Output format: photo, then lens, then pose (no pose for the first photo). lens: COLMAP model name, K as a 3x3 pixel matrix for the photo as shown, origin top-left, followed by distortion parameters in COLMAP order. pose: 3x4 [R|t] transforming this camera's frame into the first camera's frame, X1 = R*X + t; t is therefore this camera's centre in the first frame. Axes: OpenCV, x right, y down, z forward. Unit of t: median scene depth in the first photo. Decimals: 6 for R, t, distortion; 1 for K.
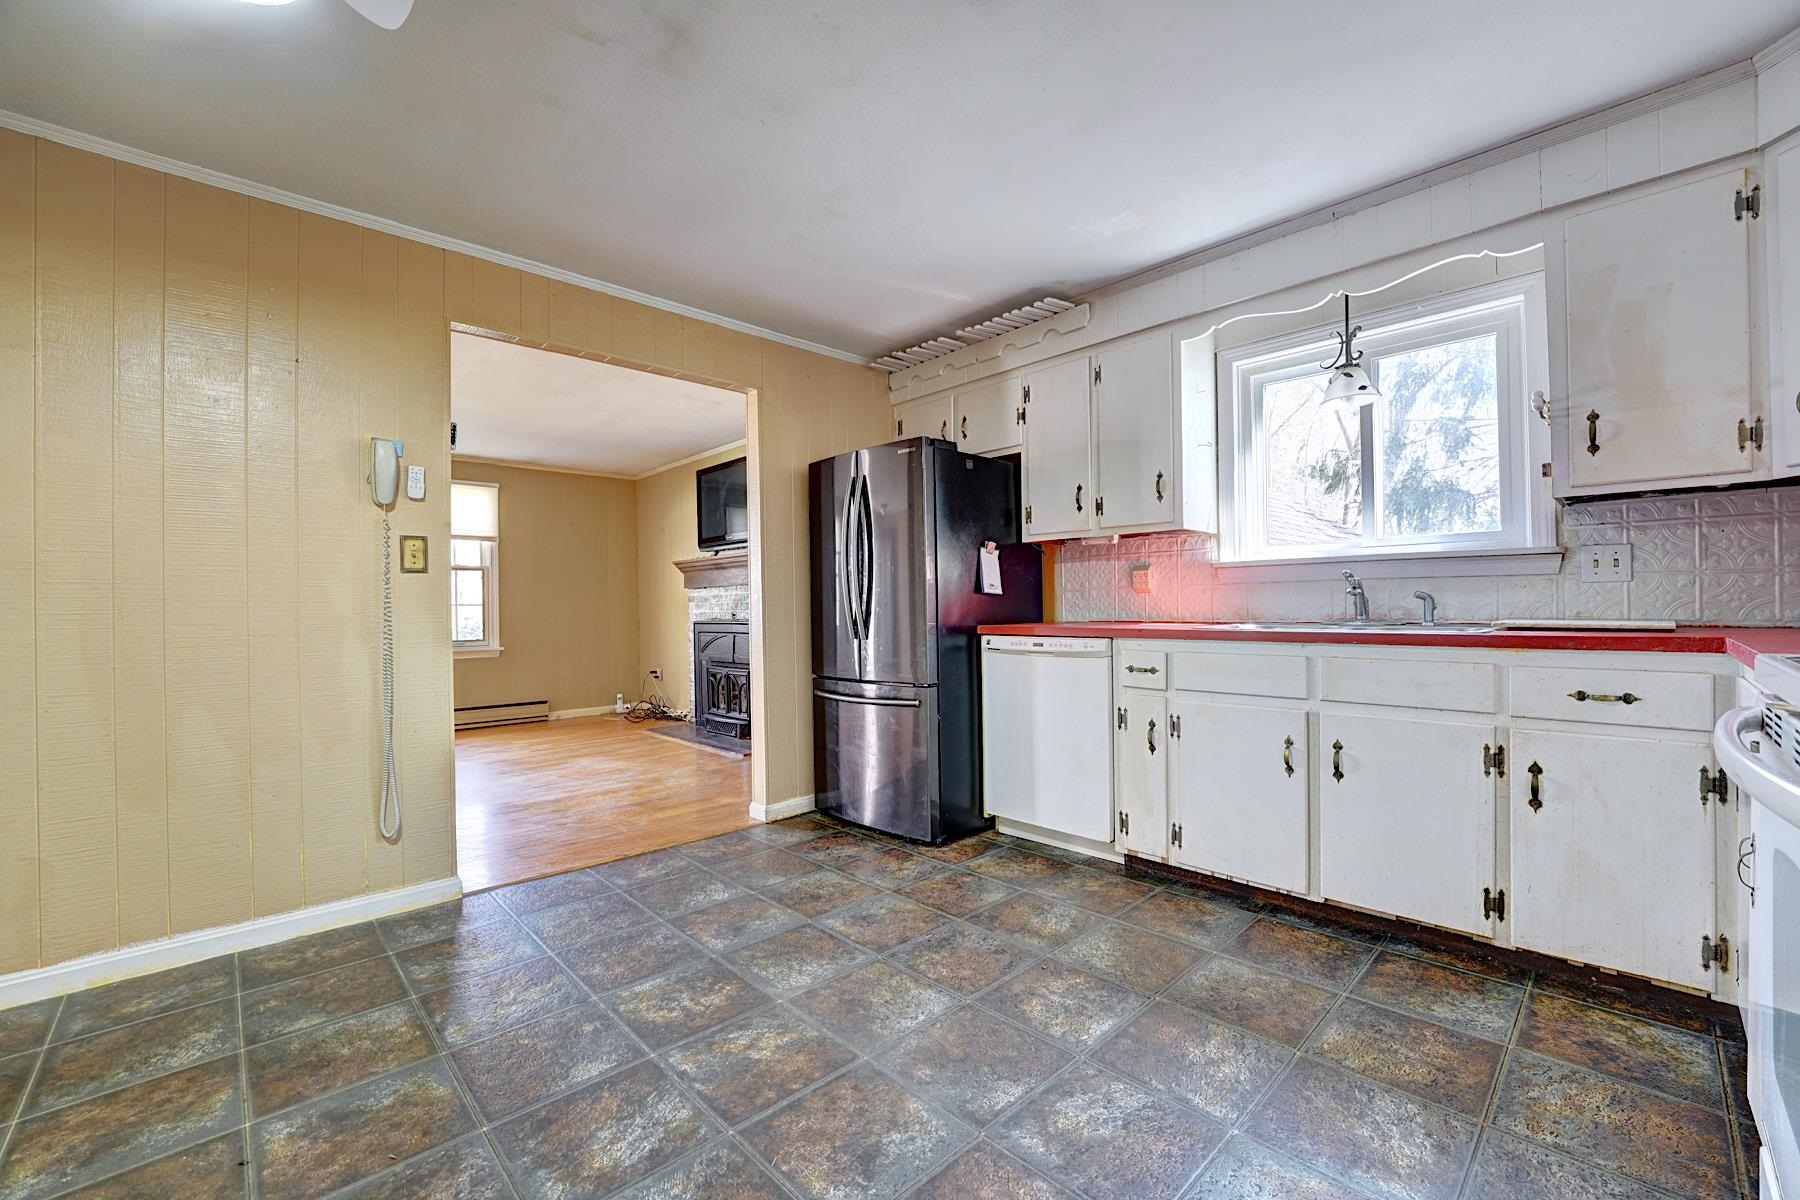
lens RADIAL K [[727.3, 0, 894.1], [0, 727.3, 609.5], [0, 0, 1]] dist [-0.026538, 0.000166]
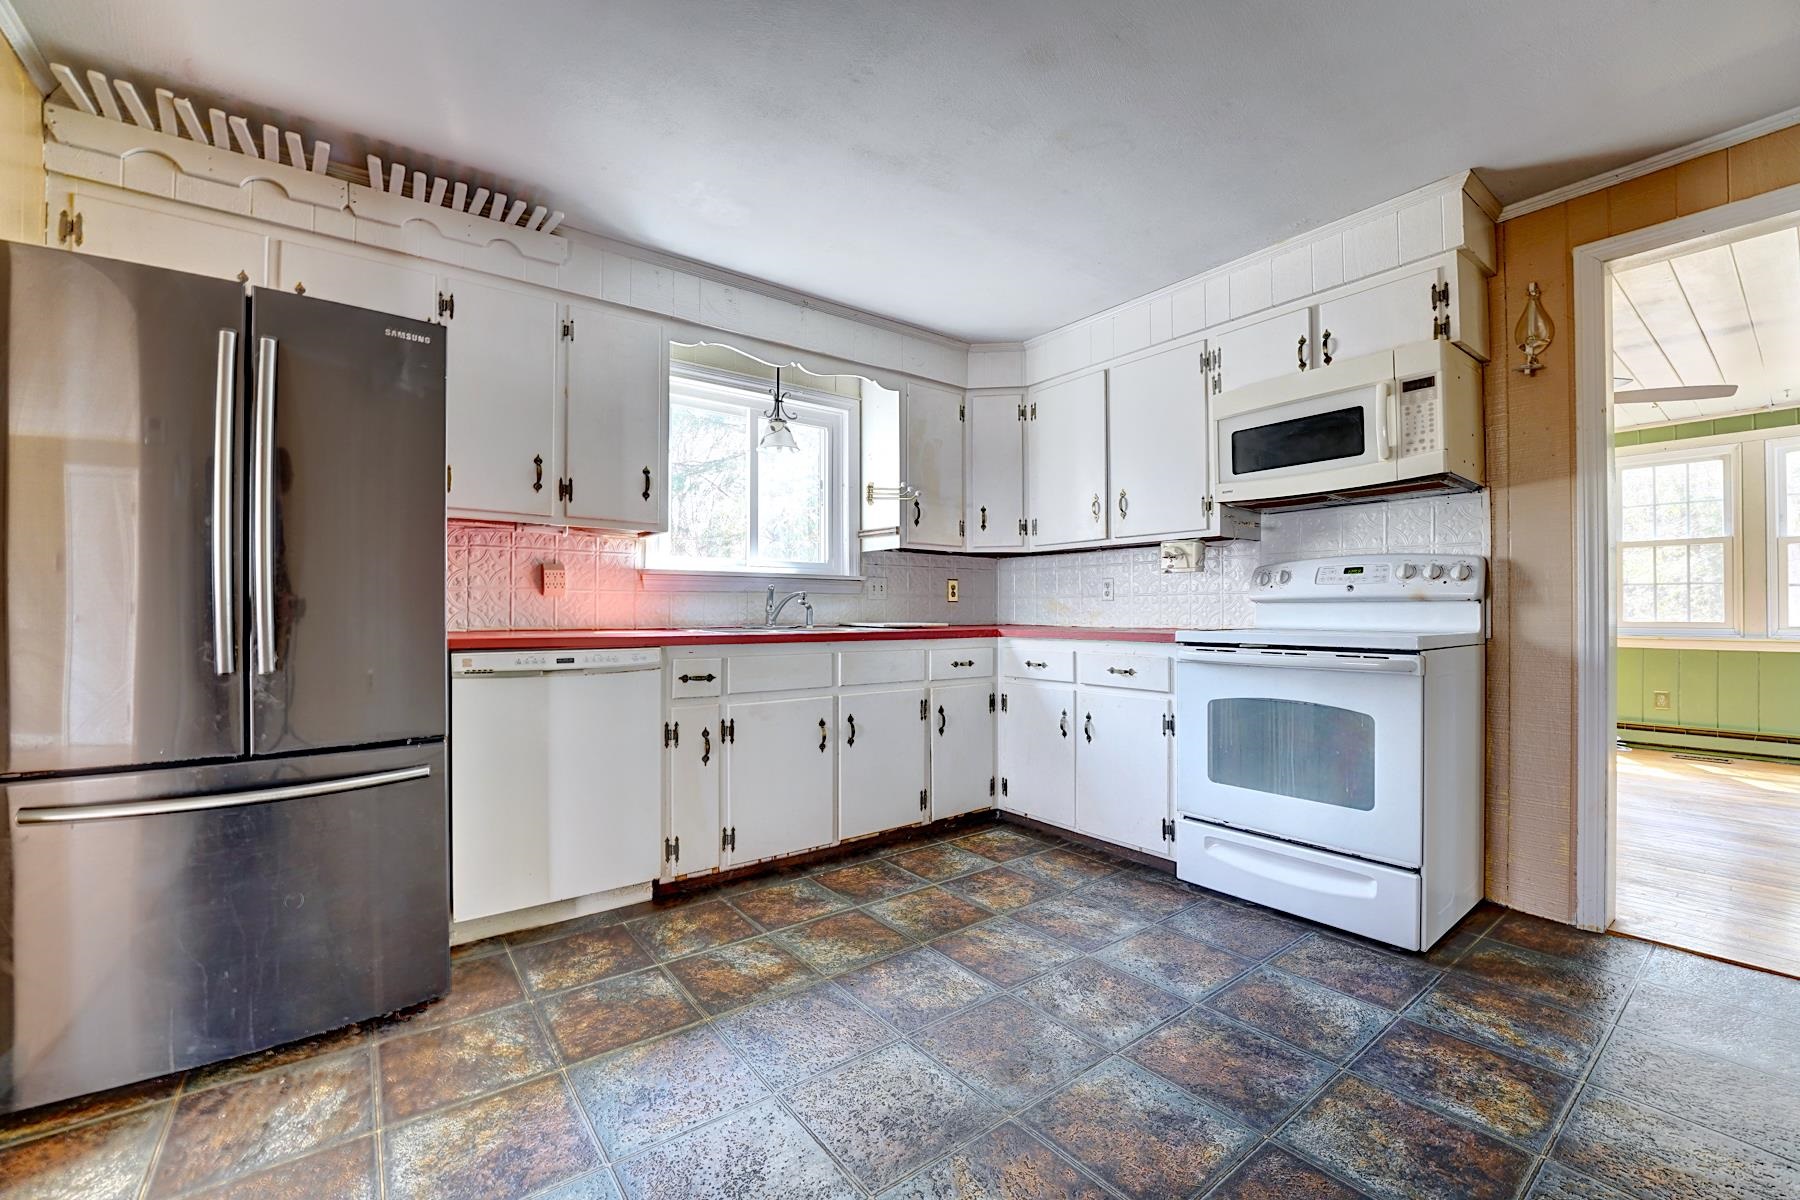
lens RADIAL K [[727.3, 0, 894.1], [0, 727.3, 609.5], [0, 0, 1]] dist [-0.026538, 0.000166]
pose [[0.113719, 0.014282, 0.993410, -0.642109], [0.001375, 0.999893, -0.014533, 0.008353], [-0.993512, 0.003019, 0.113687, 0.711549]]
